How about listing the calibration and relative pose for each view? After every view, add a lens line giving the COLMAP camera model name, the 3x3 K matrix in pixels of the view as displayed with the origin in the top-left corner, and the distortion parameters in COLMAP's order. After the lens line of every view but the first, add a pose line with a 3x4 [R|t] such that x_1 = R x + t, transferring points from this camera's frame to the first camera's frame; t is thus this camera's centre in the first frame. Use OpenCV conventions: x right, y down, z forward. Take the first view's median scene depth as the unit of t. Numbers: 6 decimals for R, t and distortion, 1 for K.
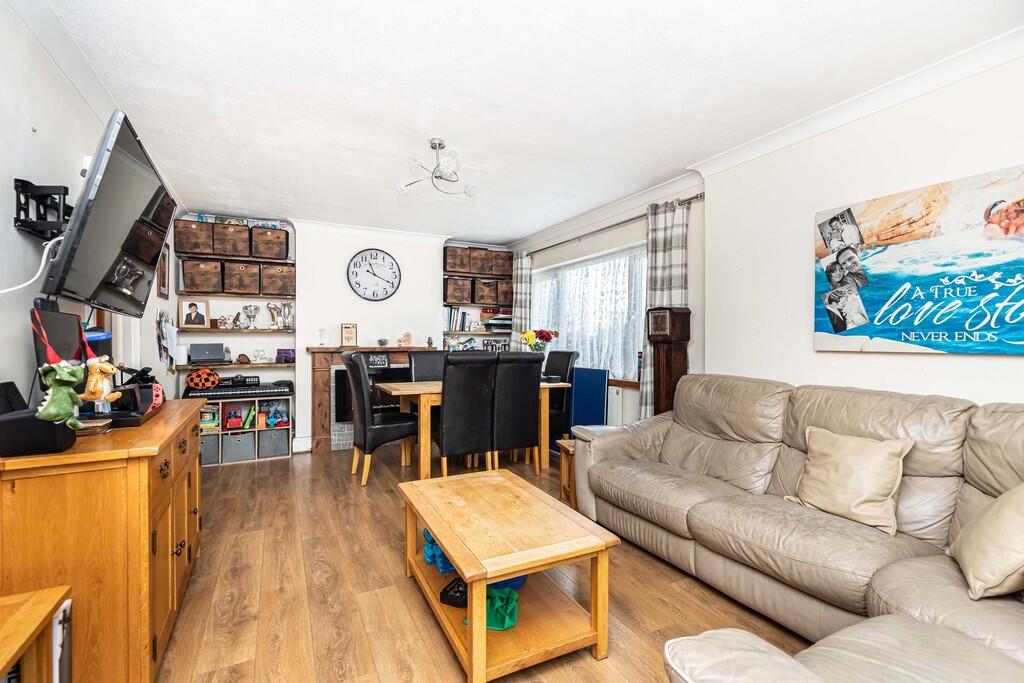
lens RADIAL K [[468.6, 0, 512.3], [0, 468.6, 341.5], [0, 0, 1]] dist [-0.004082, -0.000553]
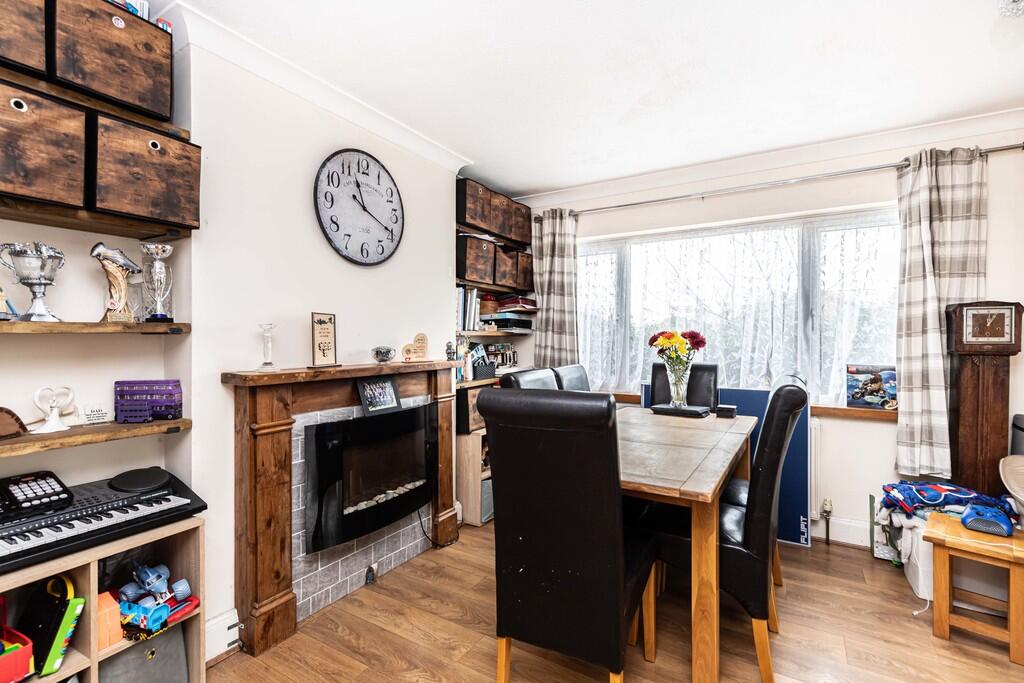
lens RADIAL K [[468.6, 0, 509.4], [0, 468.6, 340.8], [0, 0, 1]] dist [-0.004082, -0.000553]
pose [[0.851087, -0.005668, 0.524994, -0.424285], [0.001524, 0.999964, 0.008326, -0.016161], [-0.525022, -0.006286, 0.851066, 0.543189]]
